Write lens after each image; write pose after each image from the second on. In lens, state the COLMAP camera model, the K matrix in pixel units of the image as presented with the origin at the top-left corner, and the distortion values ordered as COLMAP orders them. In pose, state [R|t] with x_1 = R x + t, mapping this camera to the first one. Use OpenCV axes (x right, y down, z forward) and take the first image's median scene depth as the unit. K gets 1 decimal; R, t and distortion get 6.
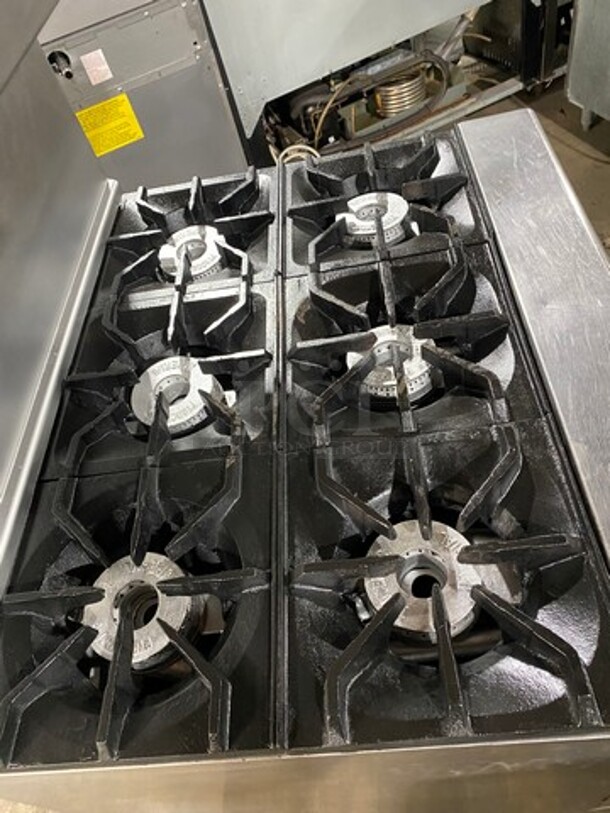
lens RADIAL K [[618.3, 0, 305.8], [0, 618.3, 410.2], [0, 0, 1]] dist [-0.001719, 0.002397]
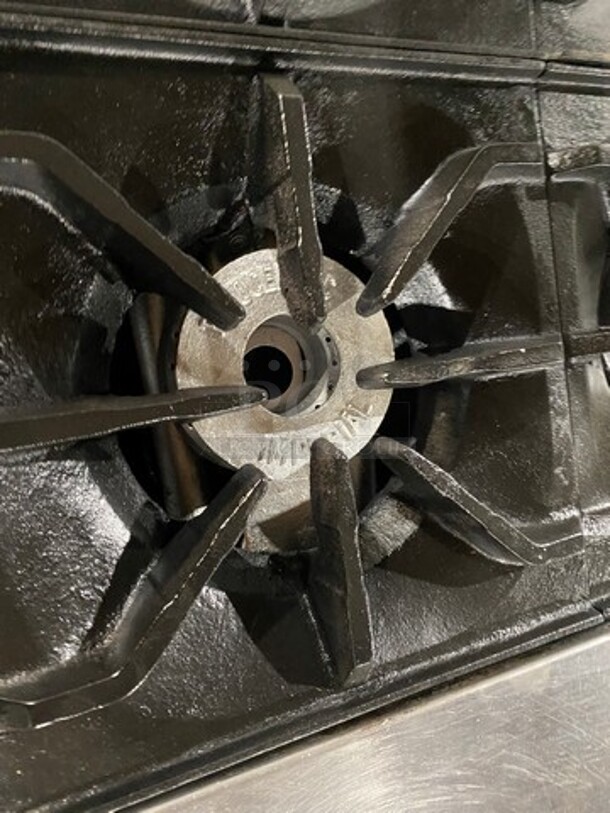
lens RADIAL K [[618.3, 0, 303.4], [0, 618.3, 406.2], [0, 0, 1]] dist [-0.001719, 0.002397]
pose [[0.028263, 0.969030, 0.245321, 0.092963], [-0.965648, -0.036952, 0.257211, 0.120646], [0.258310, -0.244163, 0.934698, 0.510375]]
